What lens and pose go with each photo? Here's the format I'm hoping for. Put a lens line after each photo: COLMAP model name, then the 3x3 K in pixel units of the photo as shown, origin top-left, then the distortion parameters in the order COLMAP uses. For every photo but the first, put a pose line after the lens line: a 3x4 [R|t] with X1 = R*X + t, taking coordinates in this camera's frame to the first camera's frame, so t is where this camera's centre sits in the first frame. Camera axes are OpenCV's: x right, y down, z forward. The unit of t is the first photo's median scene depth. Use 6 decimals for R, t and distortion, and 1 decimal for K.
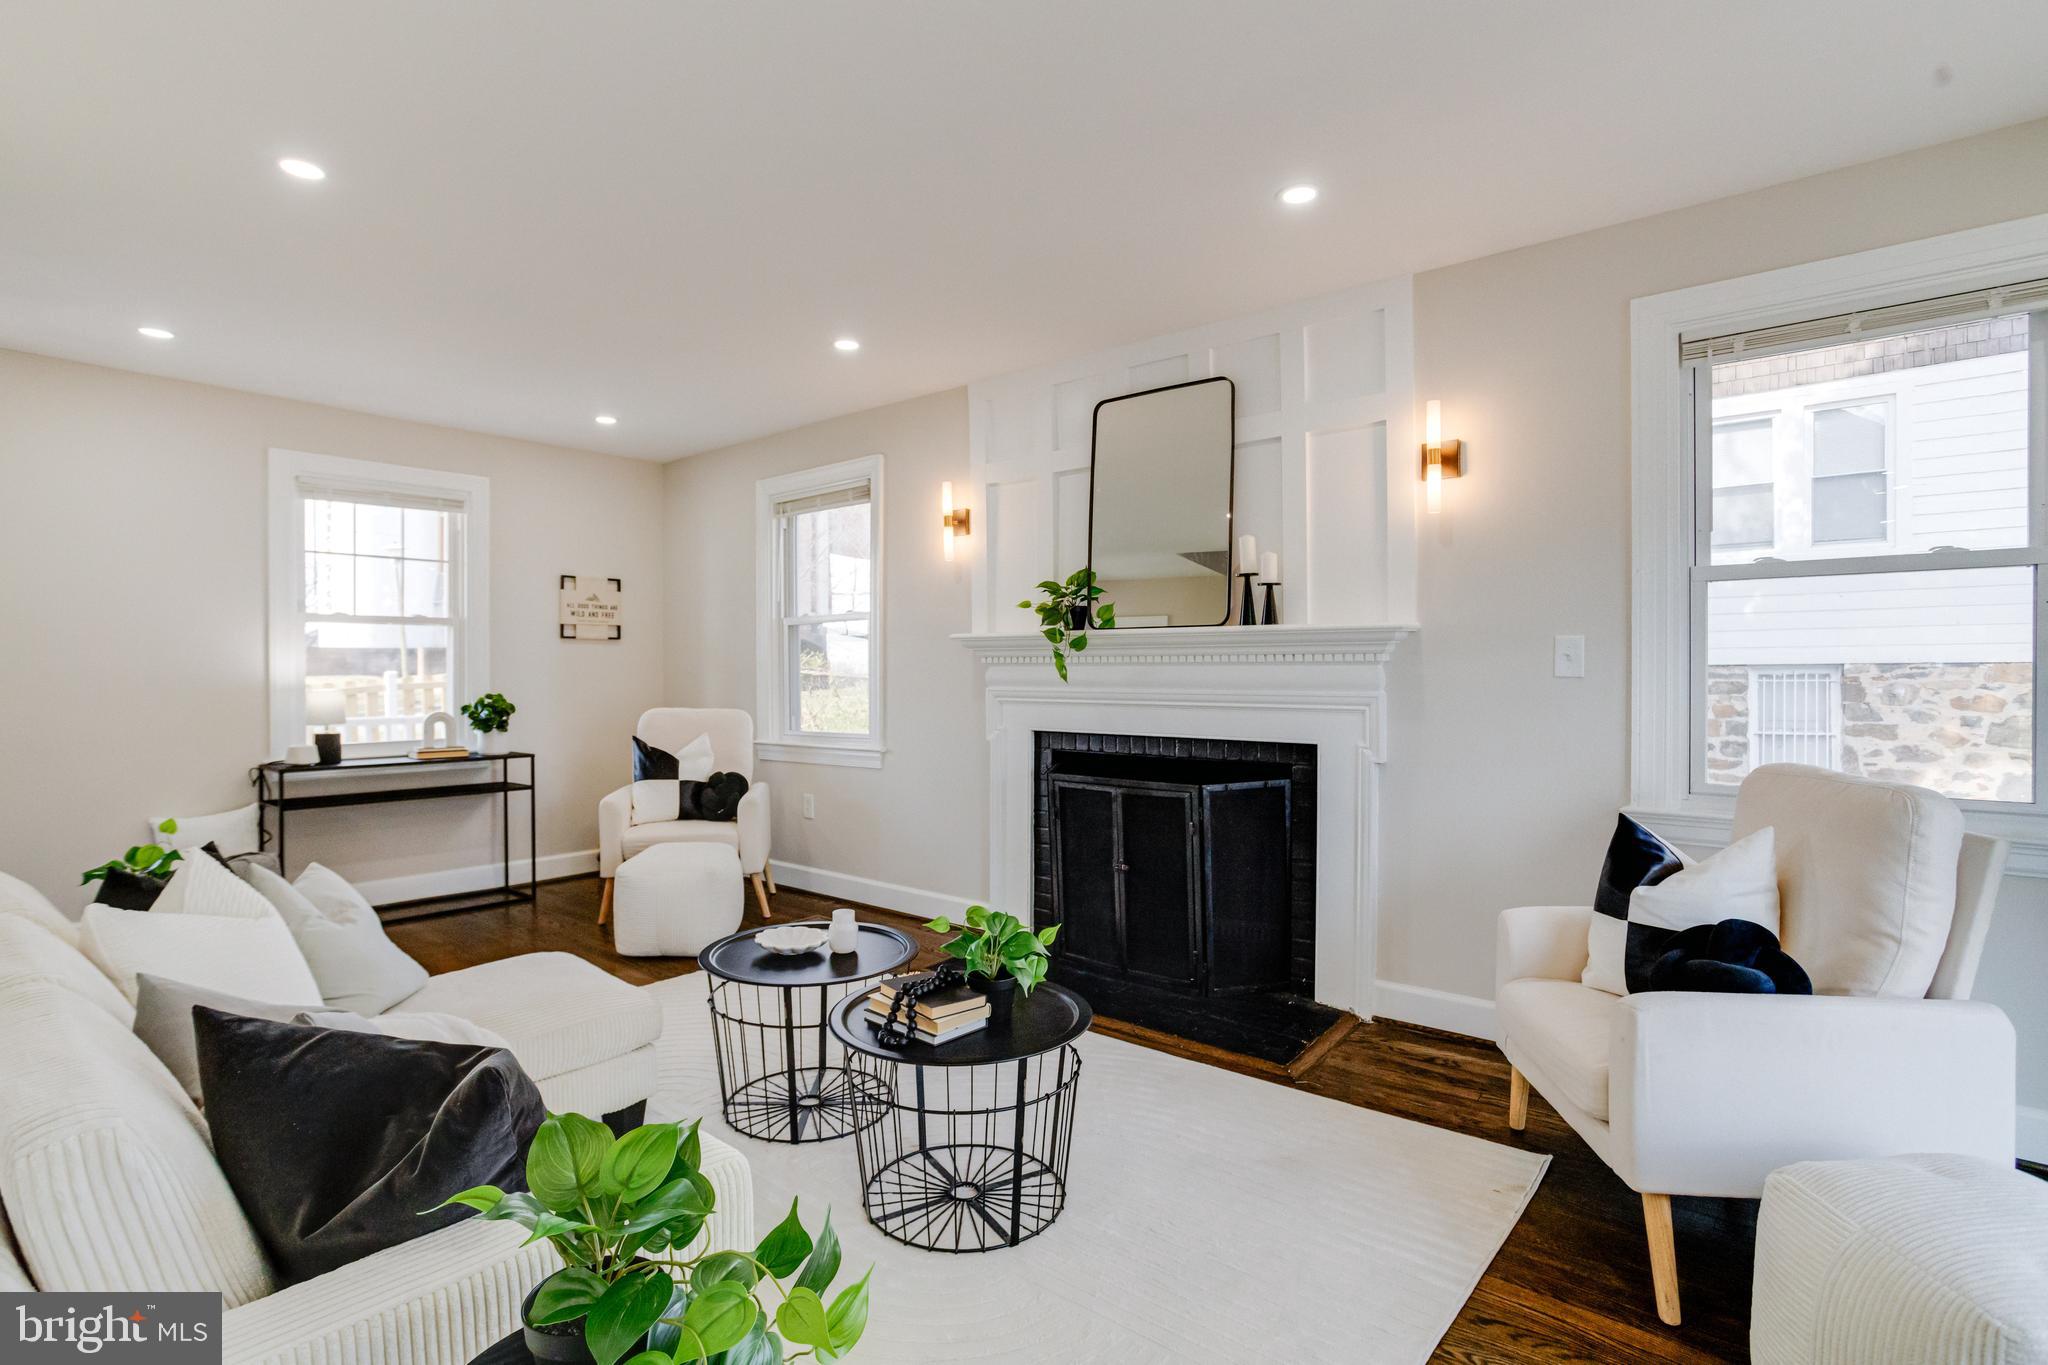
lens RADIAL K [[1008.2, 0, 1010.0], [0, 1008.2, 687.2], [0, 0, 1]] dist [-0.040589, 0.024164]
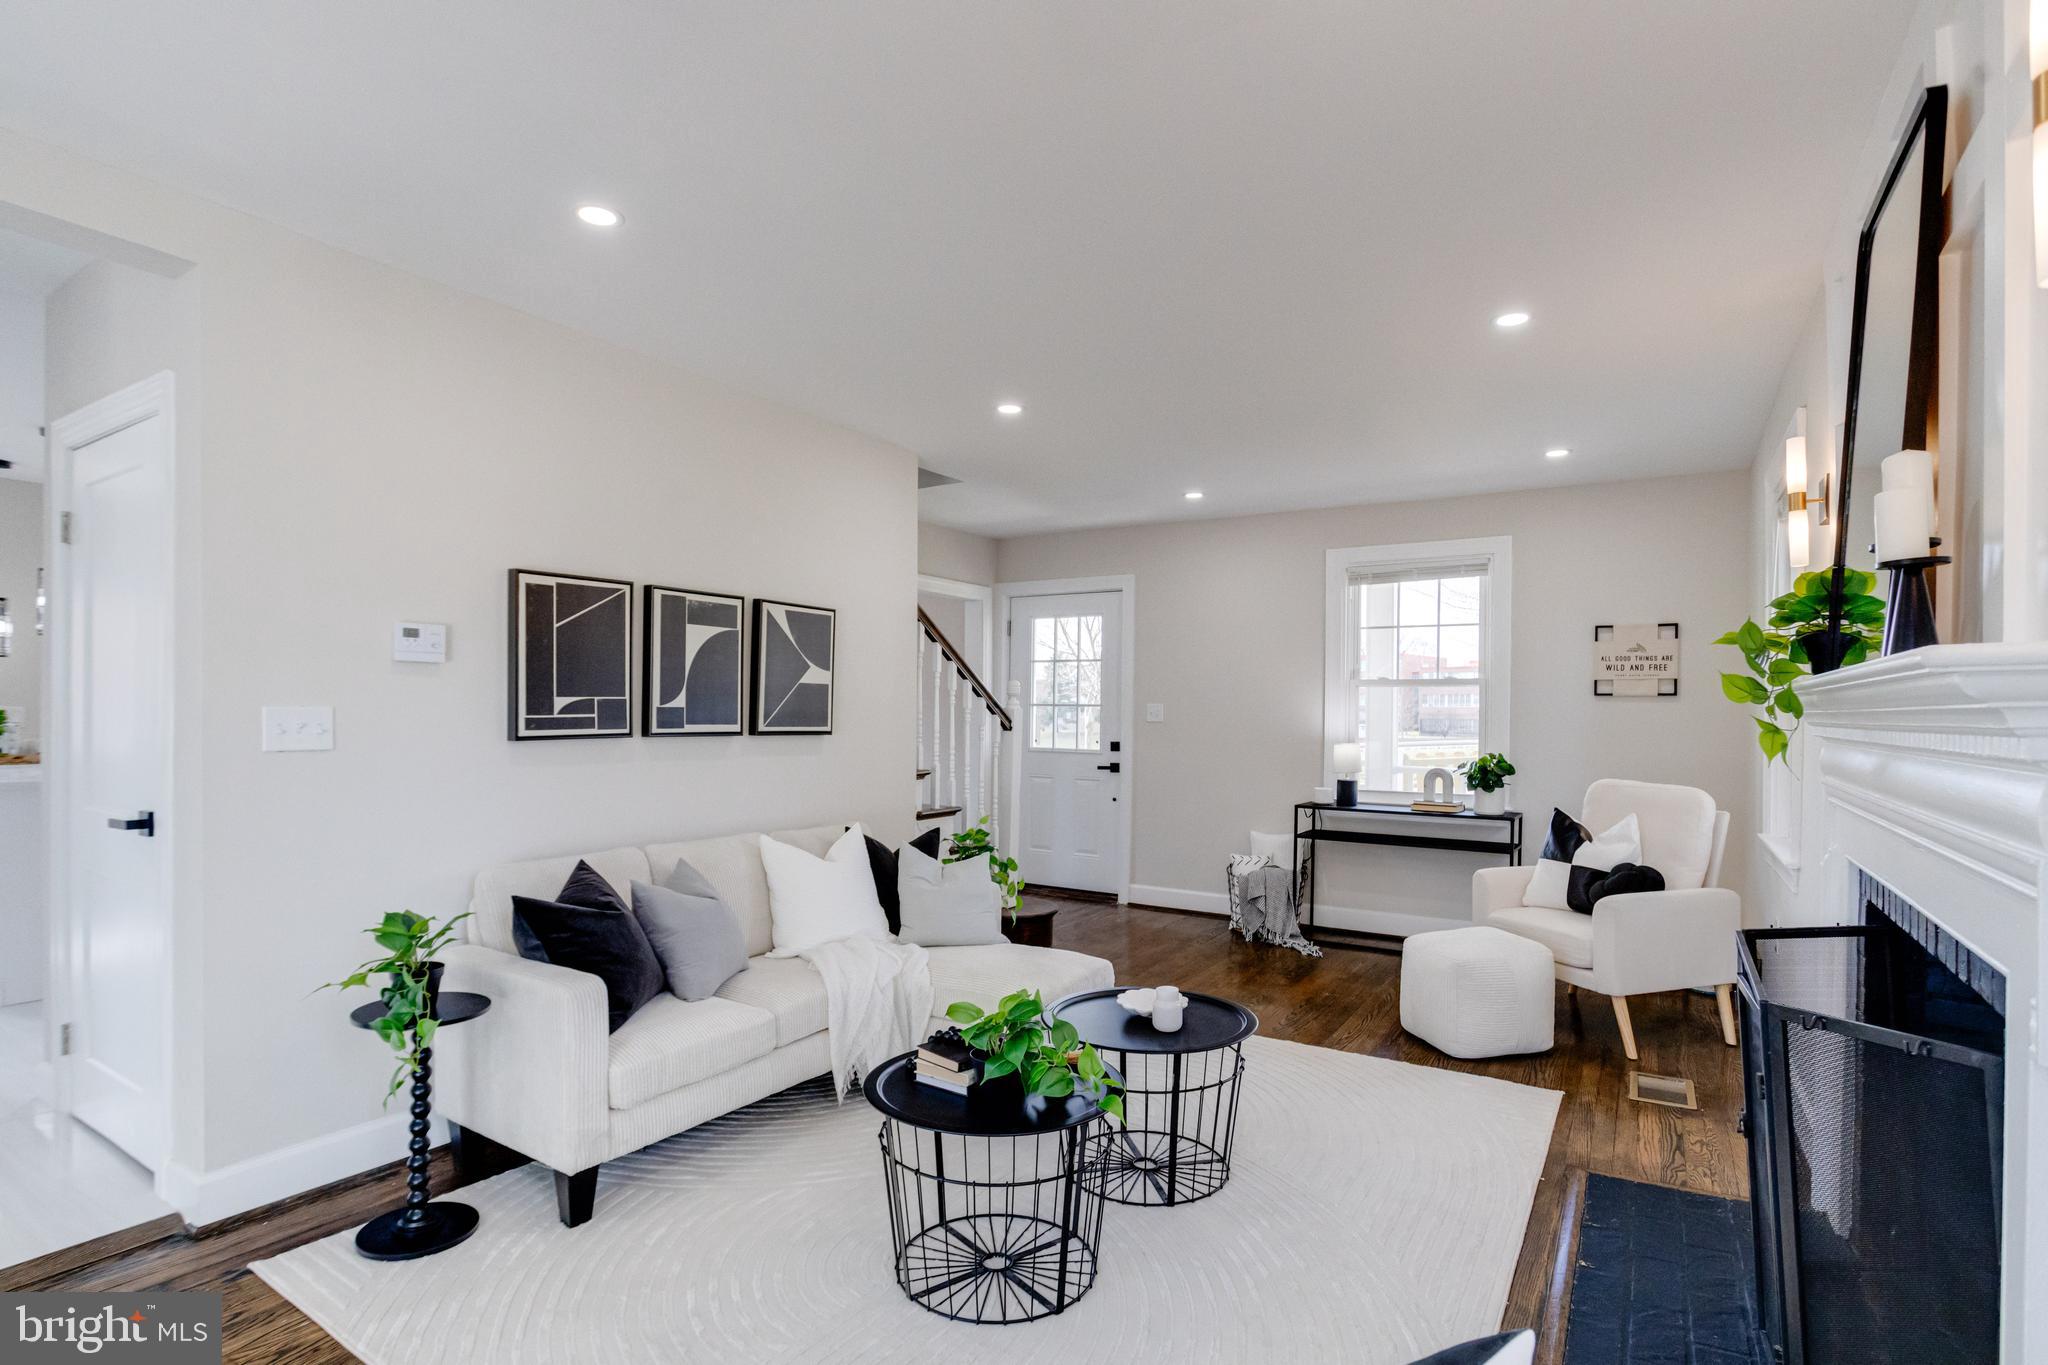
lens RADIAL K [[1021.2, 0, 1005.6], [0, 1021.2, 699.8], [0, 0, 1]] dist [-0.037727, 0.025381]
pose [[0.120608, -0.010185, -0.992648, 0.491781], [-0.027293, 0.999535, -0.013572, -0.022704], [0.992325, 0.028729, 0.120274, 0.450039]]
